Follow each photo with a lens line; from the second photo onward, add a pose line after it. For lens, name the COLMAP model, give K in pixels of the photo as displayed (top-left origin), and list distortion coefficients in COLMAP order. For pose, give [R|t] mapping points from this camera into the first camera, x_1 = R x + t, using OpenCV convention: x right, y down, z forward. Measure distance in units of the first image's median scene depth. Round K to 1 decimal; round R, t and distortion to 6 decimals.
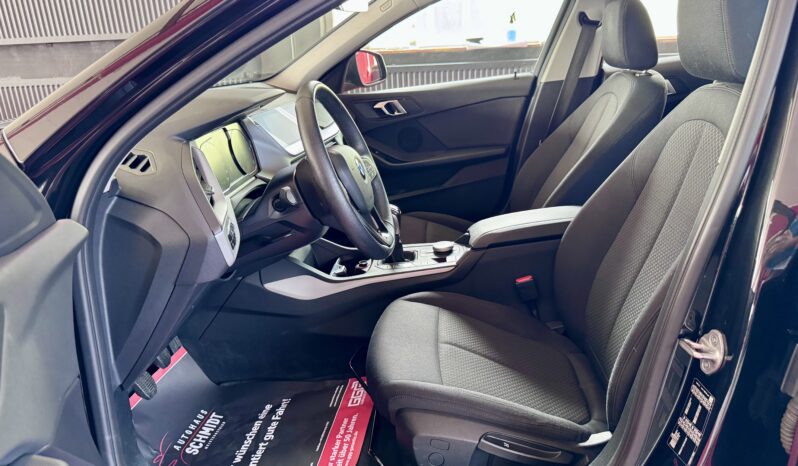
lens RADIAL K [[565.6, 0, 399.0], [0, 565.6, 236.4], [0, 0, 1]] dist [0.086535, -0.168585]
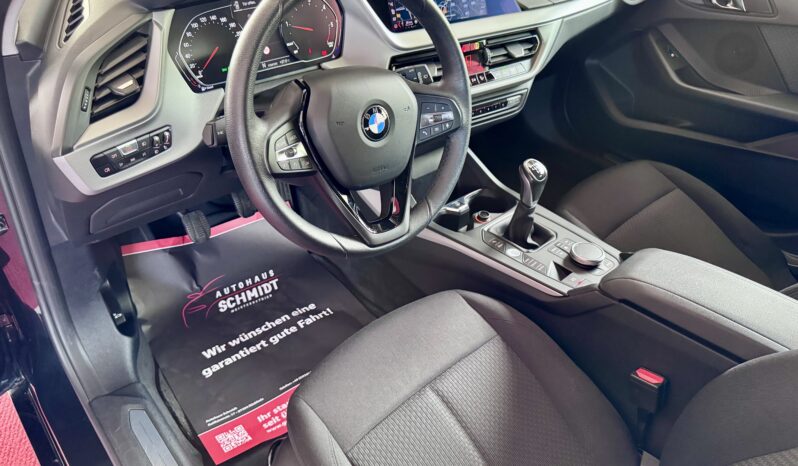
lens RADIAL K [[565.6, 0, 399.0], [0, 565.6, 236.4], [0, 0, 1]] dist [0.086535, -0.168585]
pose [[0.697813, 0.509804, -0.503147, 0.279489], [-0.311517, 0.848536, 0.427720, -0.239858], [0.644991, -0.141730, 0.750932, 0.424111]]
